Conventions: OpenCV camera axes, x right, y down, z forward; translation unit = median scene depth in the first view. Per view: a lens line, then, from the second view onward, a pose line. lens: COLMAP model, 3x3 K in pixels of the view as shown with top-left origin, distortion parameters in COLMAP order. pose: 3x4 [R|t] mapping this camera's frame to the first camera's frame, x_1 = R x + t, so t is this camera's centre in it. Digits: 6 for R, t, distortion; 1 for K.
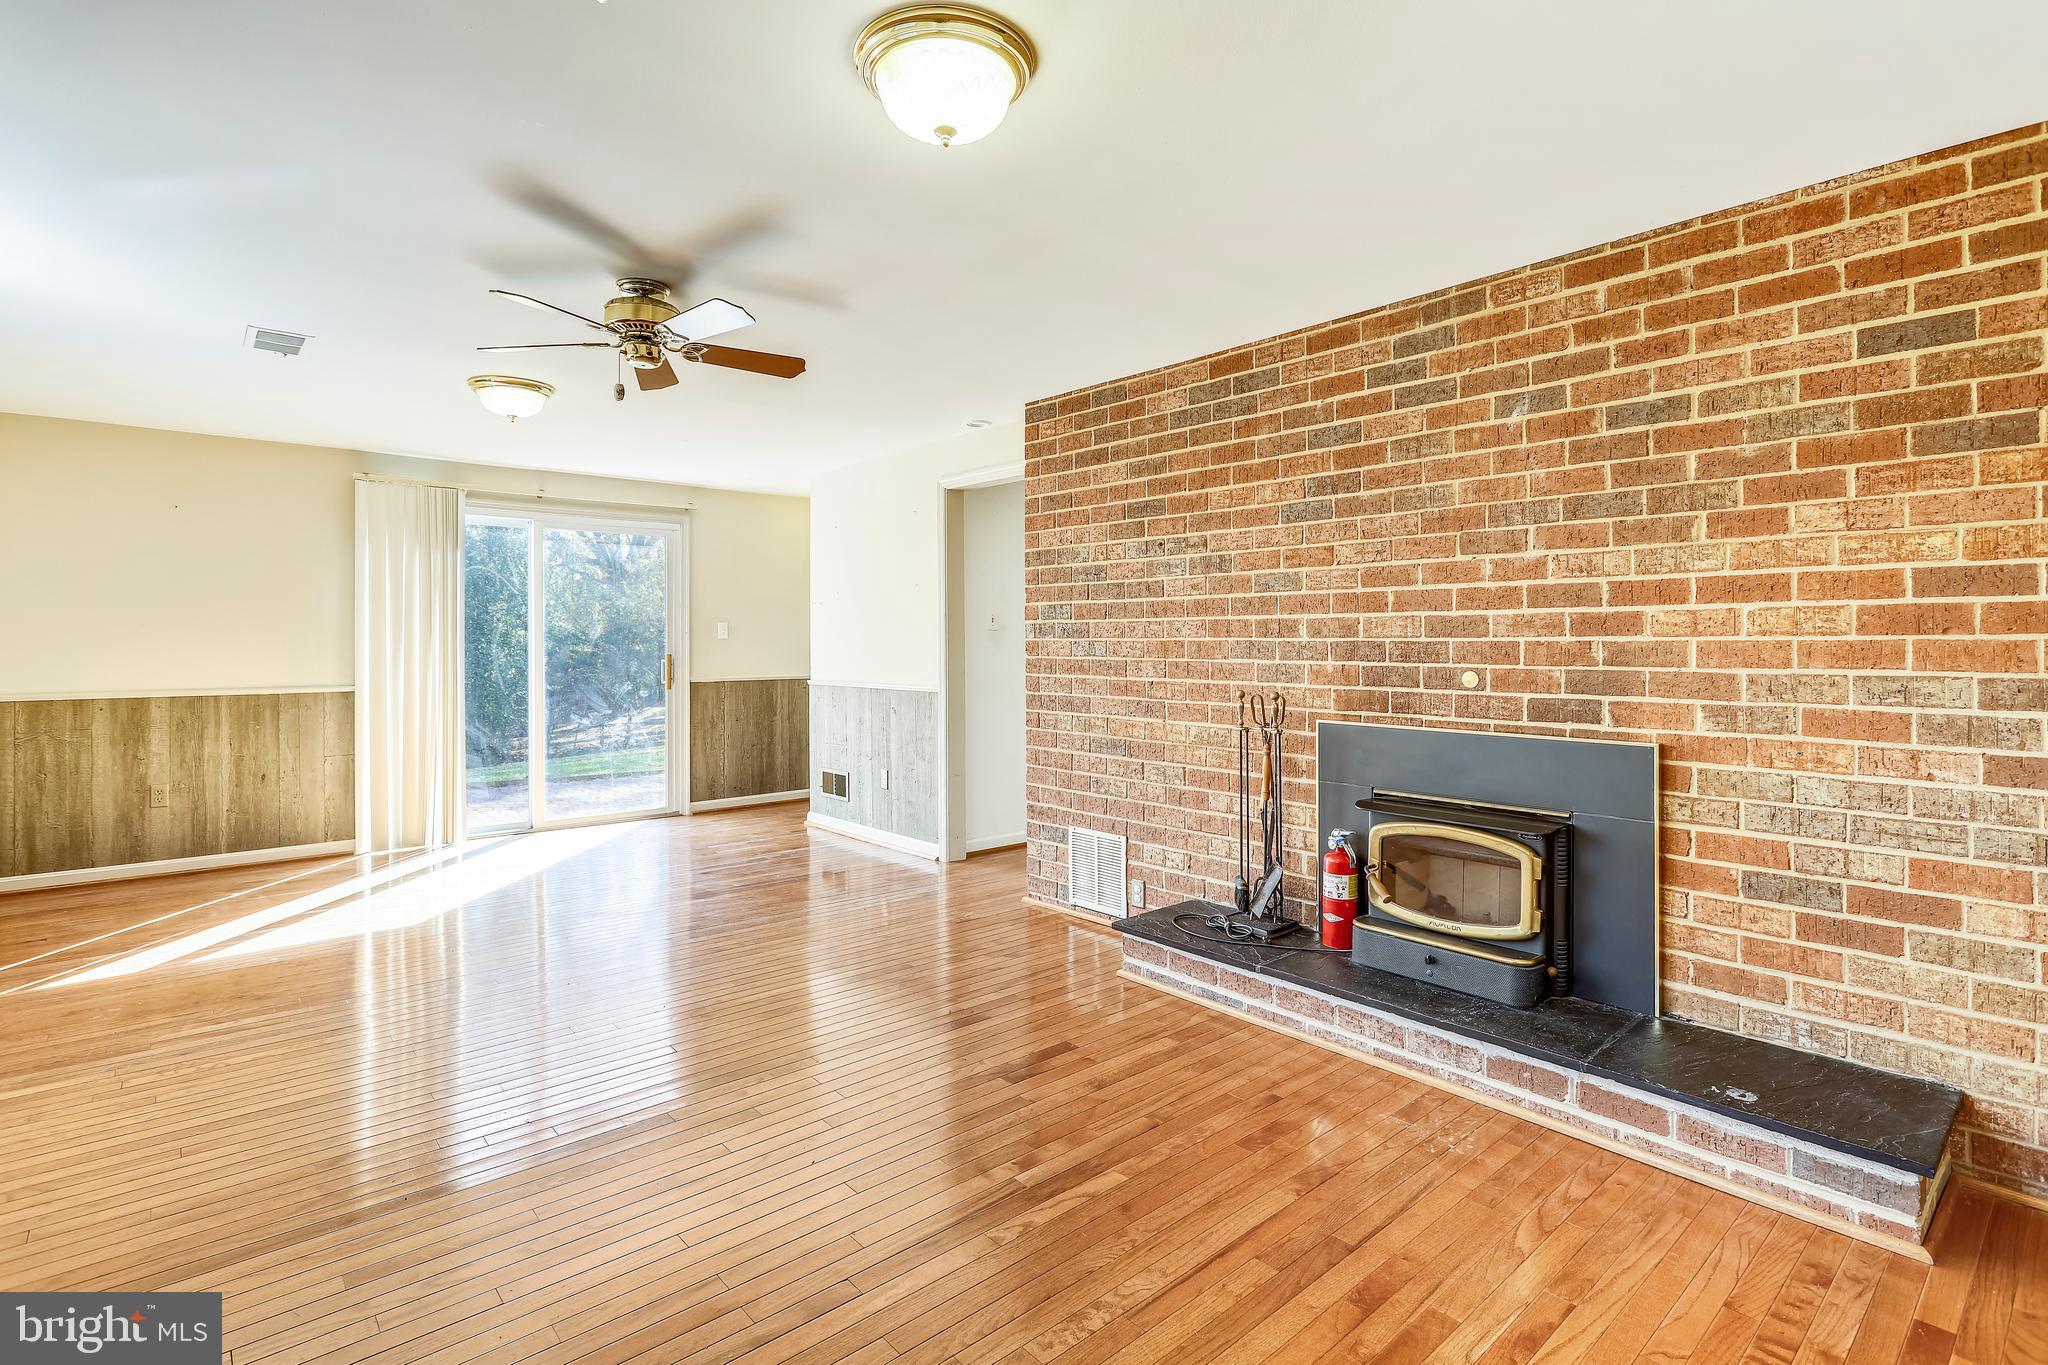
lens RADIAL K [[980.2, 0, 1023.8], [0, 980.2, 648.6], [0, 0, 1]] dist [-0.006626, 0.000708]
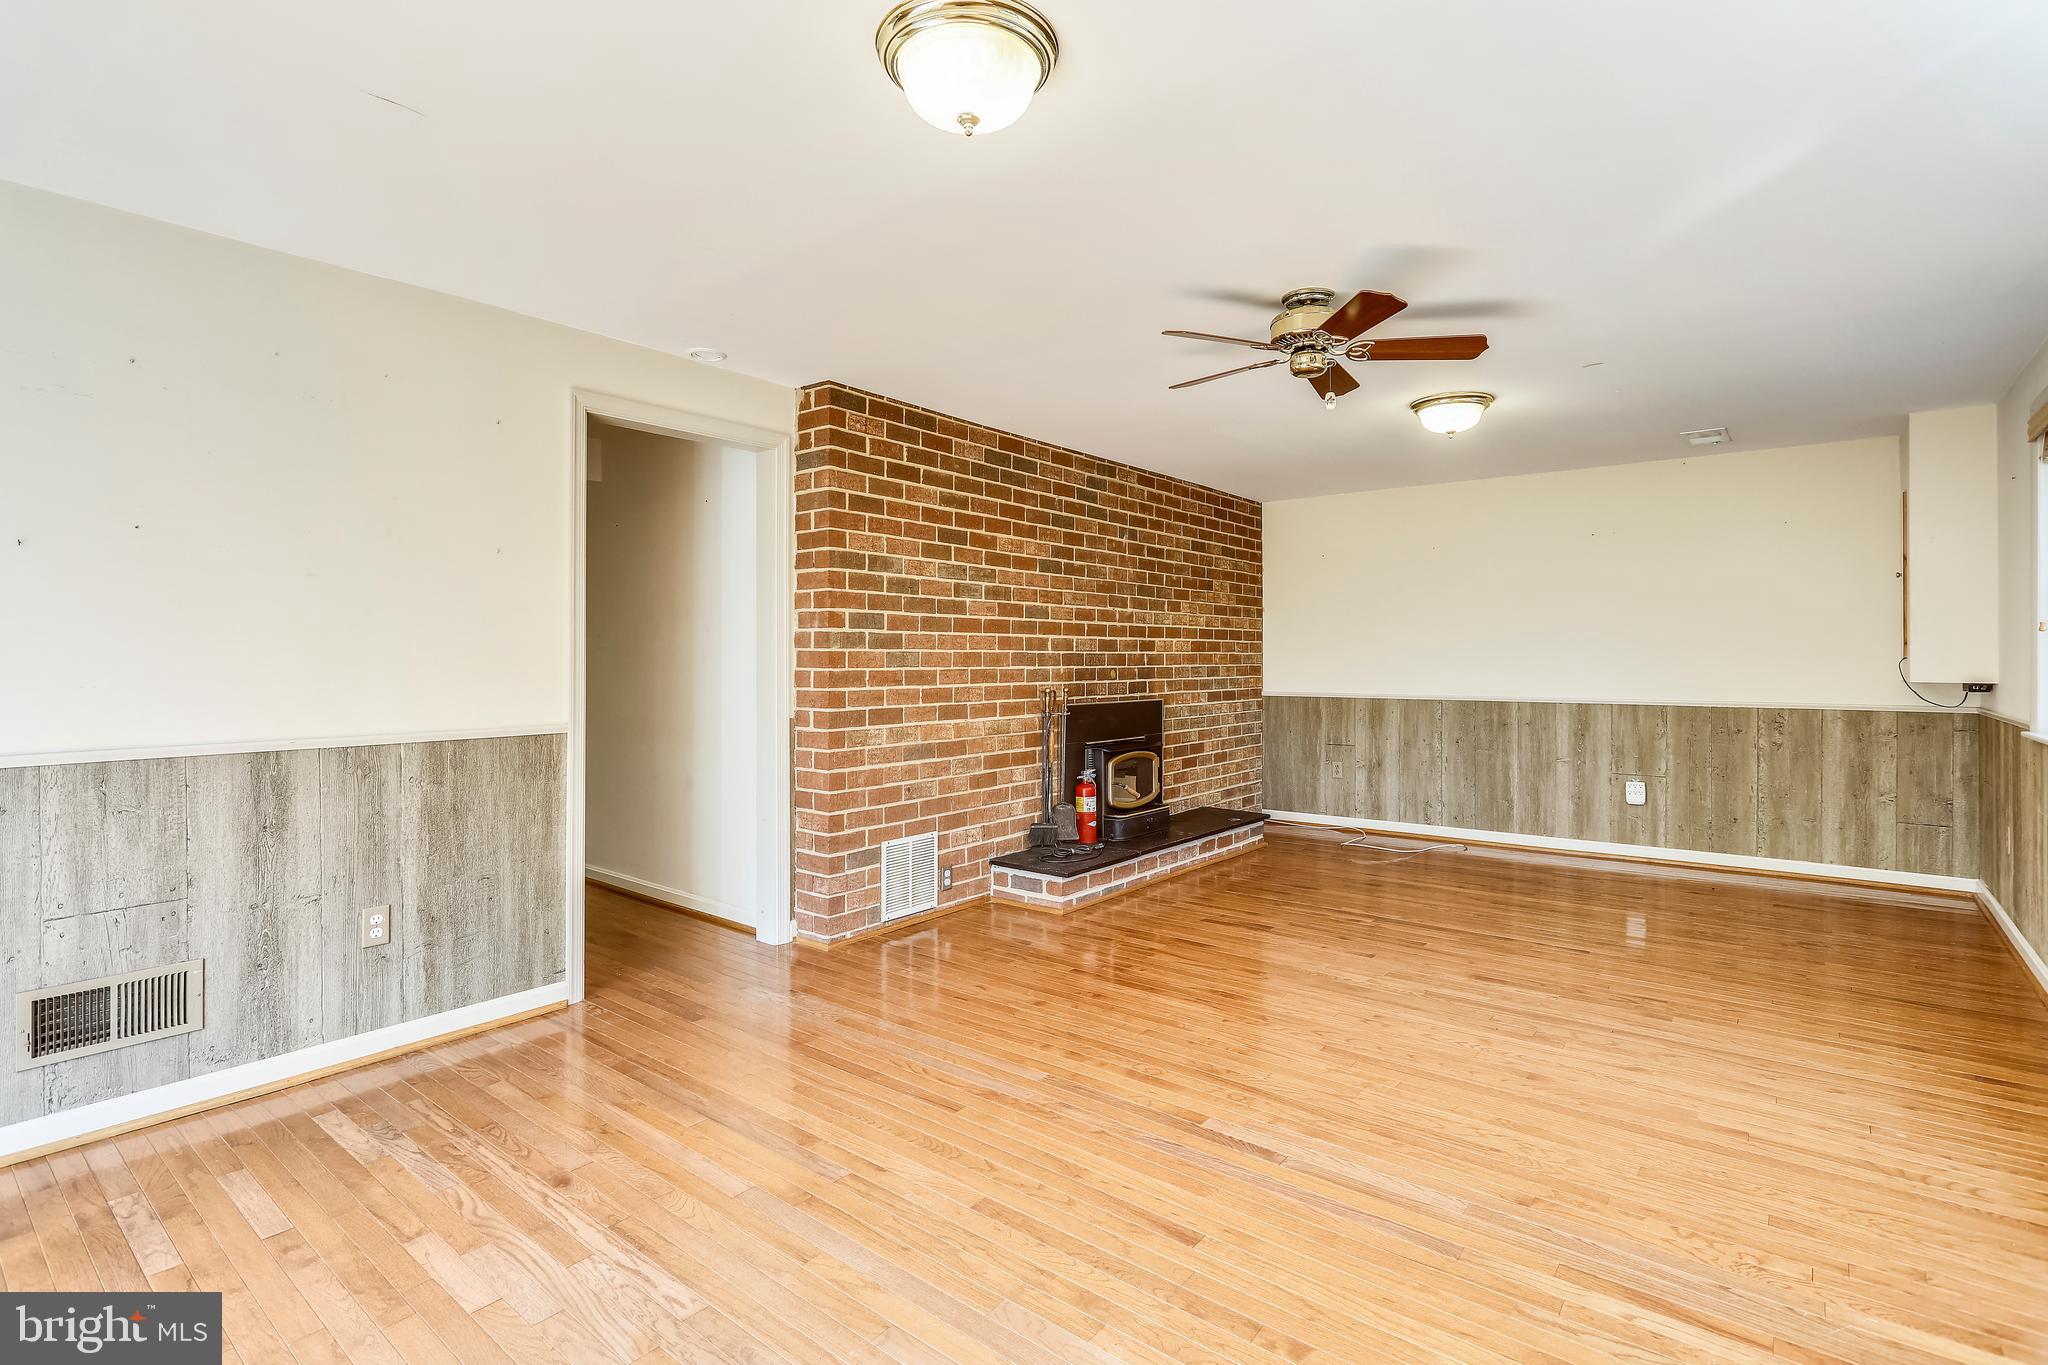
lens RADIAL K [[980.2, 0, 1023.8], [0, 980.2, 648.6], [0, 0, 1]] dist [-0.006626, 0.000708]
pose [[-0.176420, 0.005724, 0.984298, -1.302921], [0.003239, 0.999981, -0.005234, -0.007432], [-0.984310, 0.002265, -0.176435, 1.441953]]
